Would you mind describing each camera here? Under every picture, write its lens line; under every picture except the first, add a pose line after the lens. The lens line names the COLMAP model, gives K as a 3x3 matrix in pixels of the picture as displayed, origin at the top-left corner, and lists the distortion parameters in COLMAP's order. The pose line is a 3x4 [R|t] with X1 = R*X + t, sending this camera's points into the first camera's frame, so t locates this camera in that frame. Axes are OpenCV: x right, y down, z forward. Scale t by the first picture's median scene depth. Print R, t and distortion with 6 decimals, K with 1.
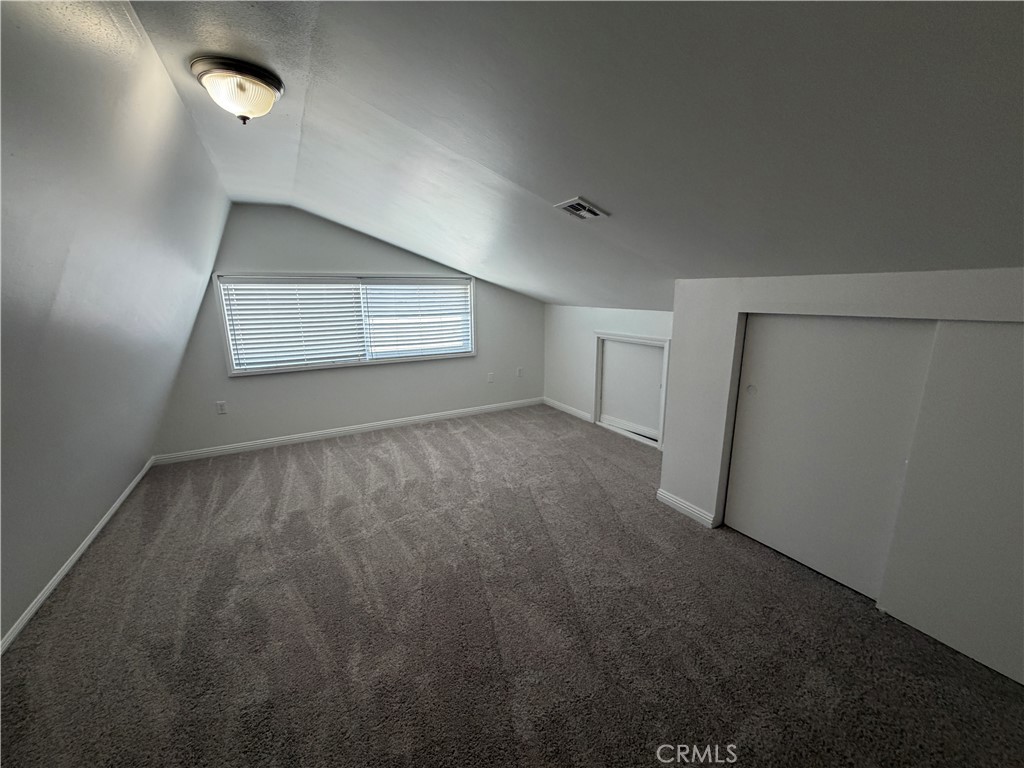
lens RADIAL K [[410.0, 0, 510.2], [0, 410.0, 383.7], [0, 0, 1]] dist [-0.000661, -0.000145]
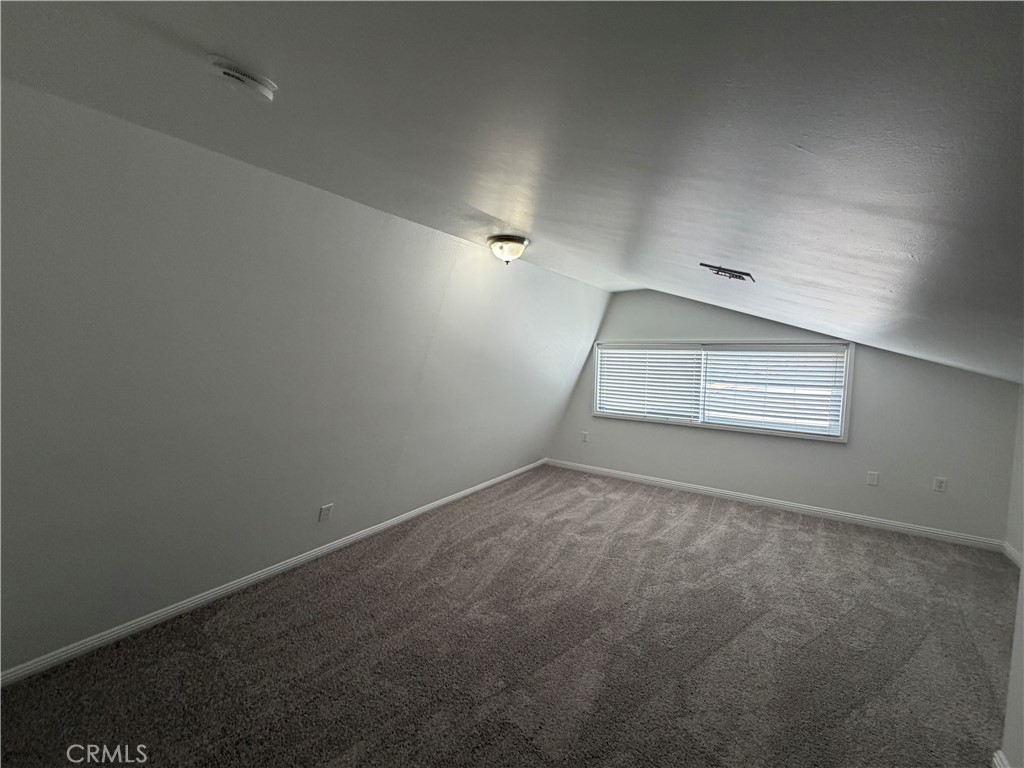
lens RADIAL K [[410.0, 0, 509.0], [0, 410.0, 383.1], [0, 0, 1]] dist [-0.000661, -0.000145]
pose [[0.442090, 0.079656, -0.893427, 0.412590], [-0.214810, 0.976466, -0.019234, -0.037421], [0.870869, 0.200420, 0.448797, 0.123651]]
